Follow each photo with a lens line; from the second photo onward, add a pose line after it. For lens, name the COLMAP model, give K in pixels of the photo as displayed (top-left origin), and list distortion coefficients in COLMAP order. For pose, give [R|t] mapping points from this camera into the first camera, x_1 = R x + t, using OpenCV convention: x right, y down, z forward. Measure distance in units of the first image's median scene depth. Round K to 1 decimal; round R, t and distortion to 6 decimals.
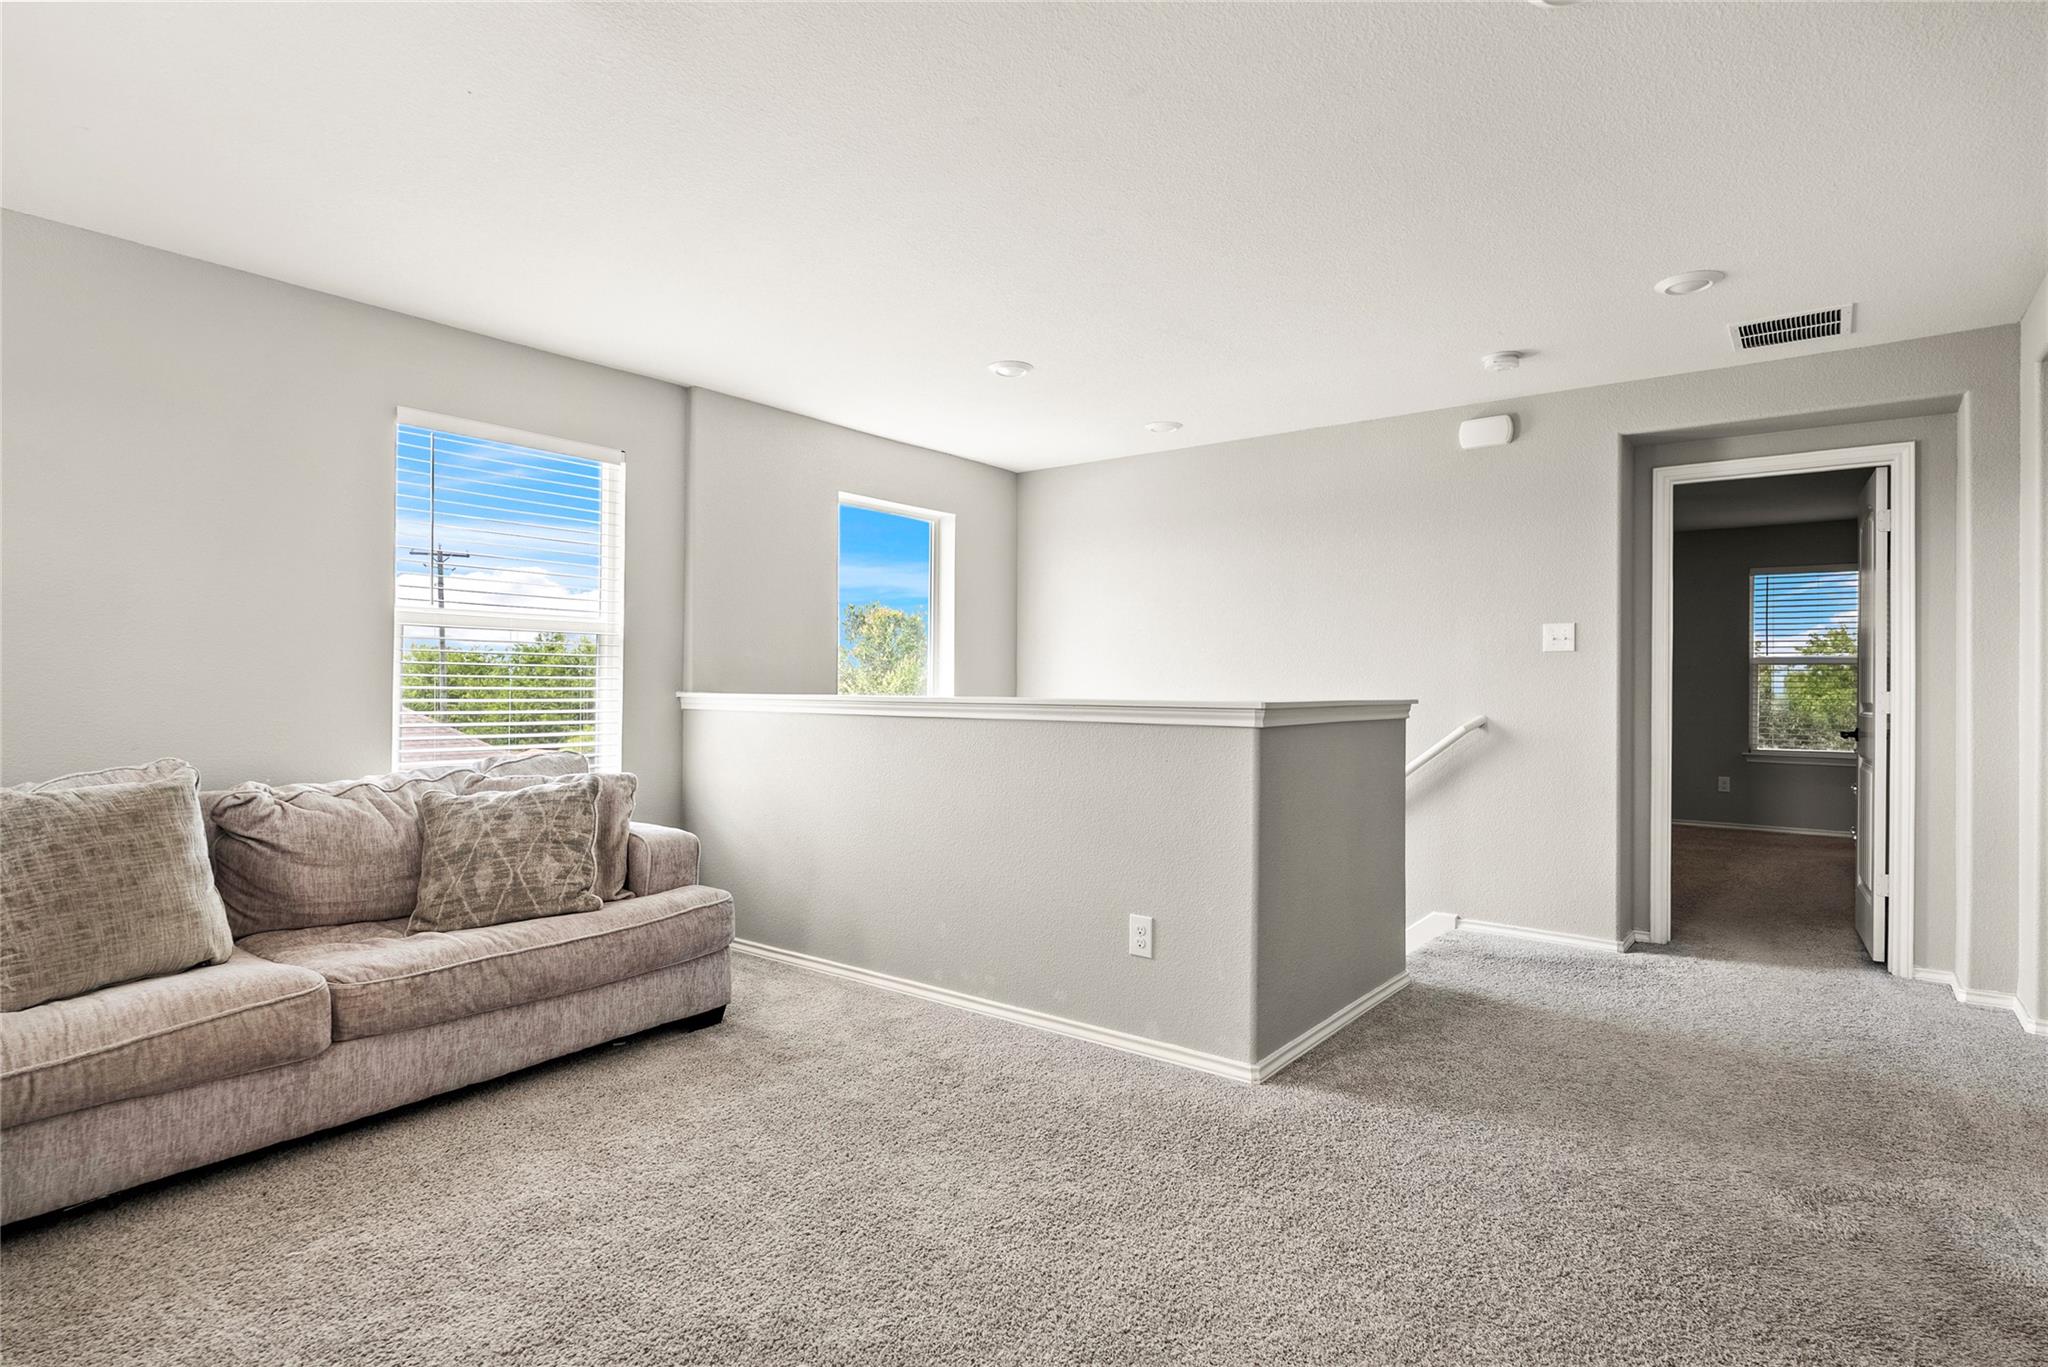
lens RADIAL K [[1052.6, 0, 1019.6], [0, 1052.6, 688.5], [0, 0, 1]] dist [-0.003805, -0.000553]
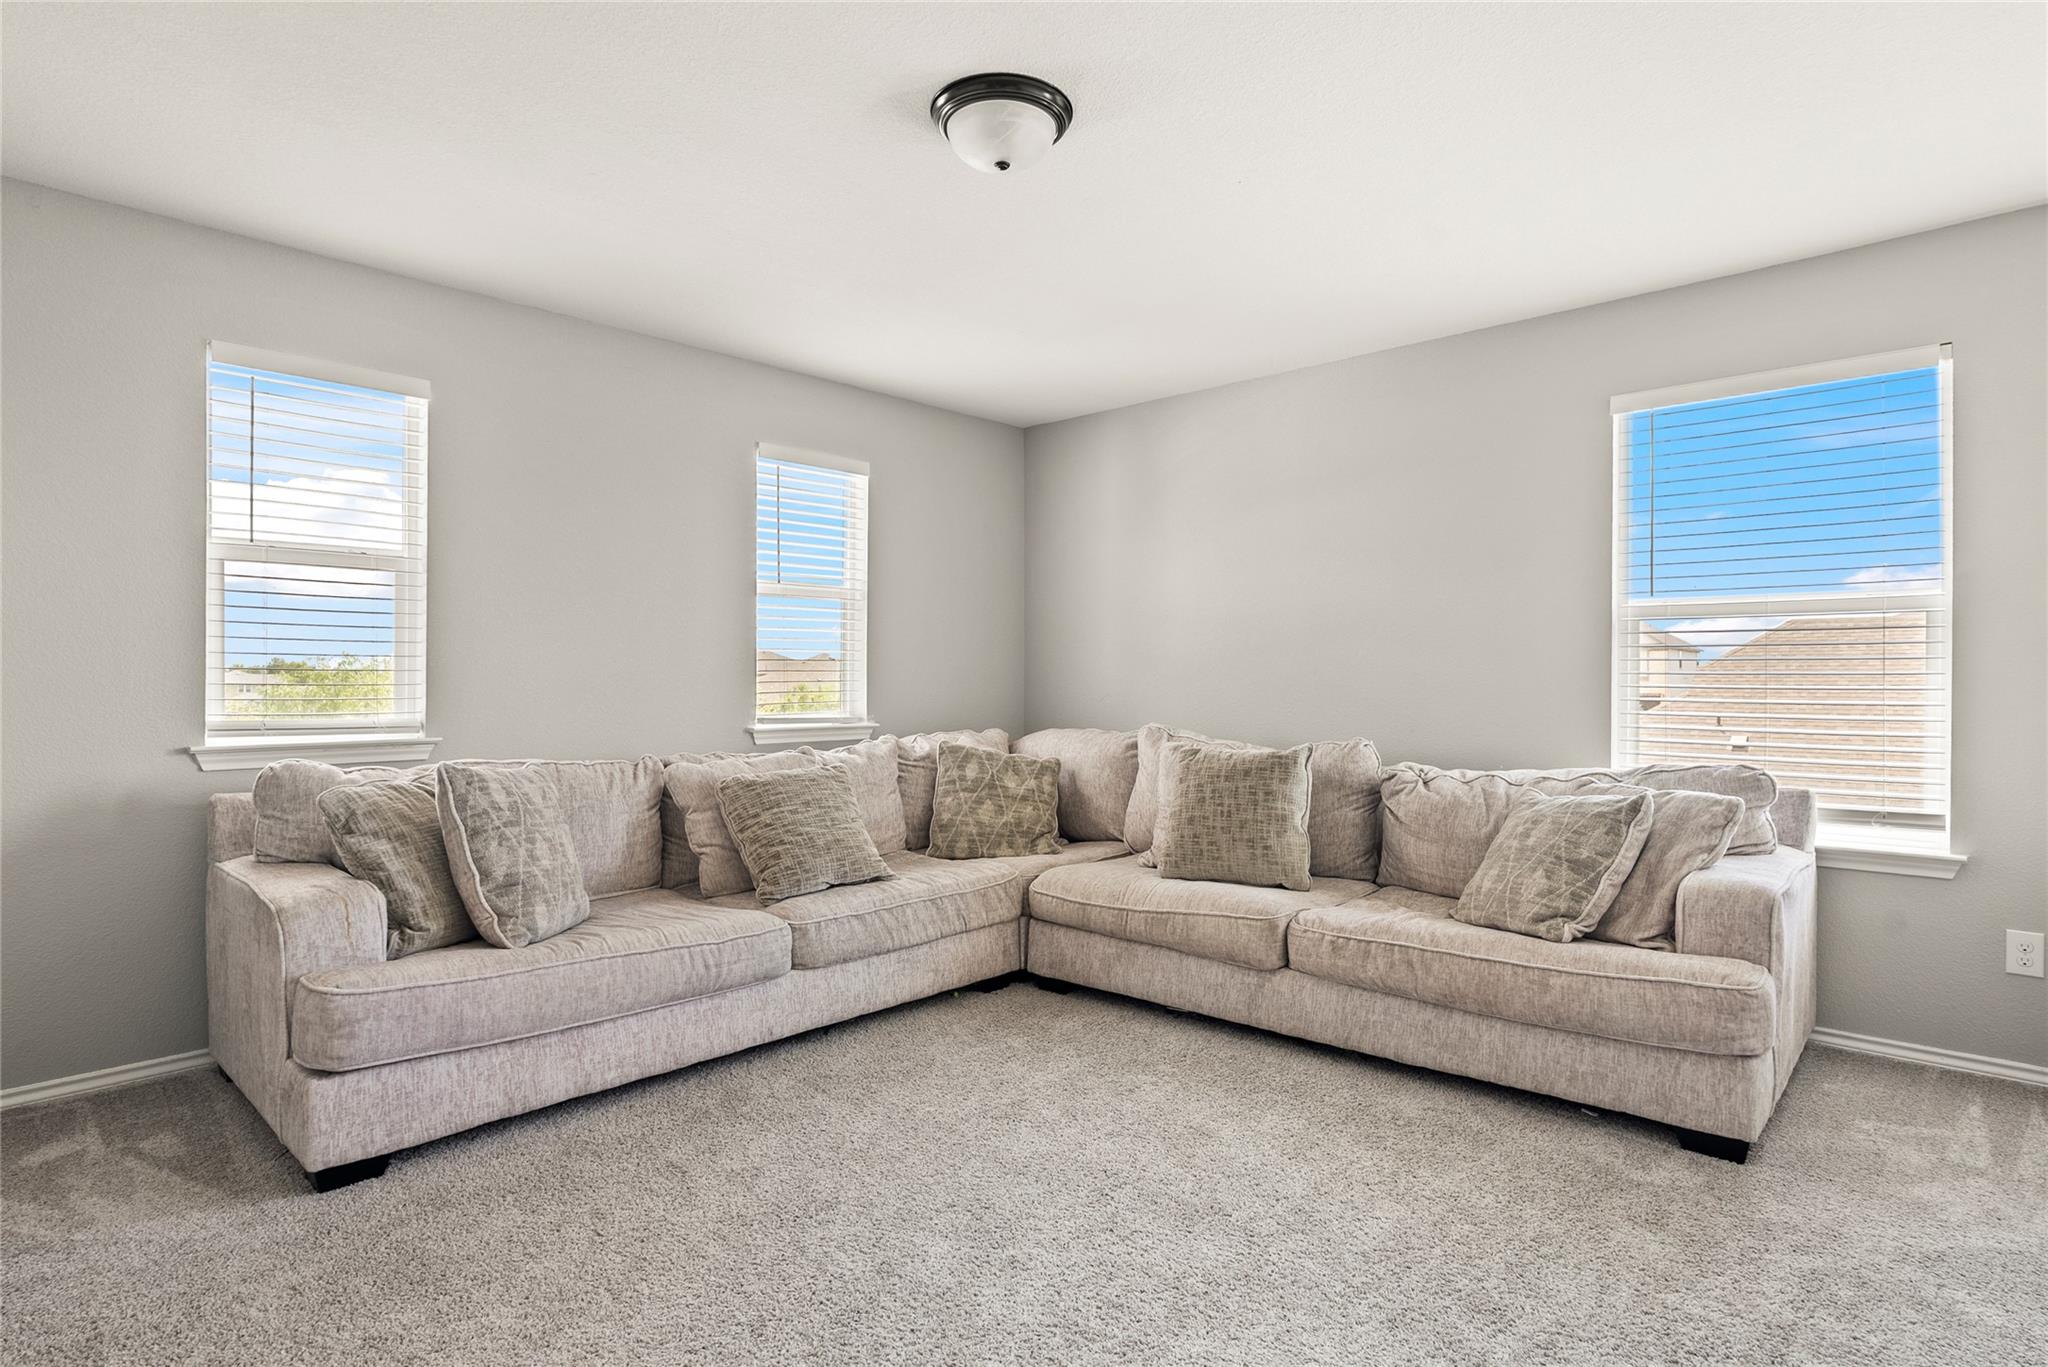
lens RADIAL K [[1052.6, 0, 1019.8], [0, 1052.6, 677.5], [0, 0, 1]] dist [-0.003805, -0.000553]
pose [[-0.091832, -0.006059, -0.995756, 0.542441], [-0.004669, 0.999973, -0.005654, -0.000295], [0.995764, 0.004130, -0.091858, 0.688460]]
